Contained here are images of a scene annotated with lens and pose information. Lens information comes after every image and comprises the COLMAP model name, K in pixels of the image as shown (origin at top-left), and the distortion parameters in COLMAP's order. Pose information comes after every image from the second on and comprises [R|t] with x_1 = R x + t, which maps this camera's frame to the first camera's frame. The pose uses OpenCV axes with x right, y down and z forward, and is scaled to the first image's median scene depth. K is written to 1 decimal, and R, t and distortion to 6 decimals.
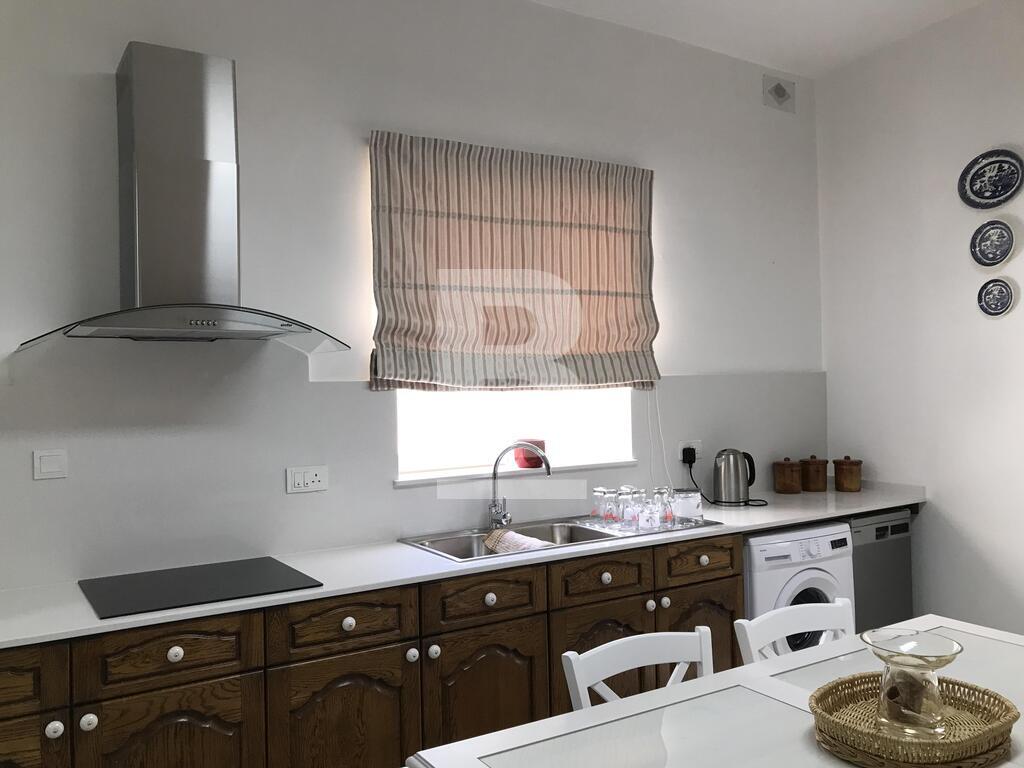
lens RADIAL K [[842.2, 0, 508.1], [0, 842.2, 383.9], [0, 0, 1]] dist [0.015791, -0.017579]
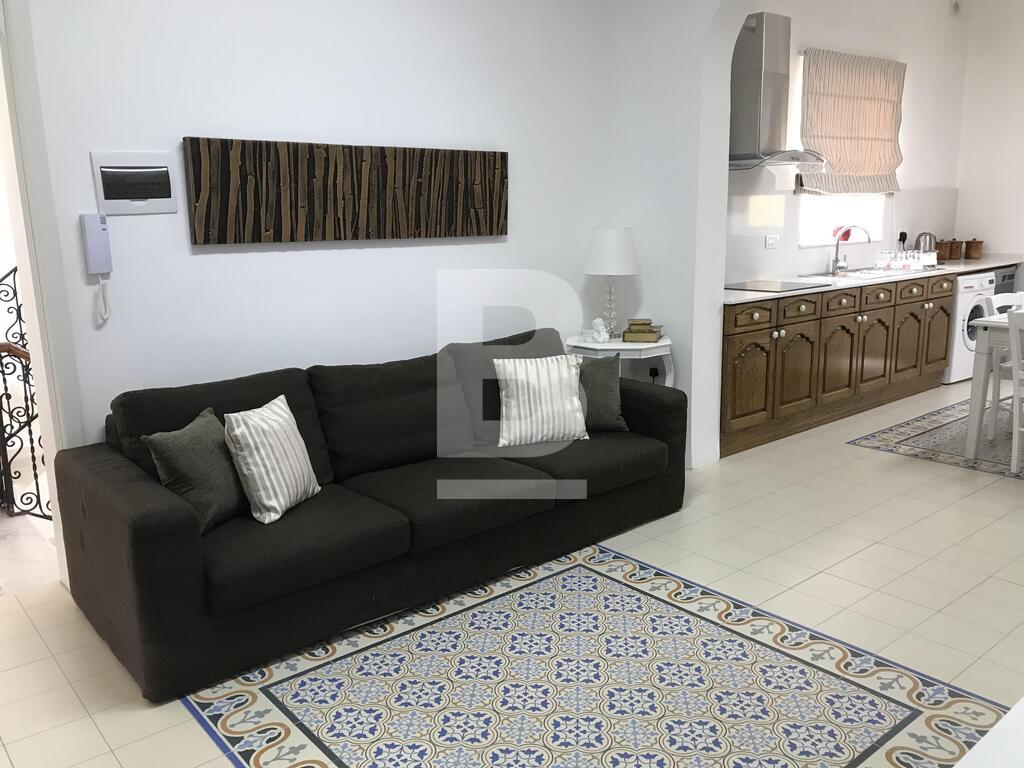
lens RADIAL K [[842.2, 0, 508.1], [0, 842.2, 383.9], [0, 0, 1]] dist [0.015791, -0.017579]
pose [[0.990613, -0.026898, 0.134022, -0.880922], [-0.000256, 0.980082, 0.198591, 0.039399], [-0.136694, -0.196761, 0.970876, -0.675279]]
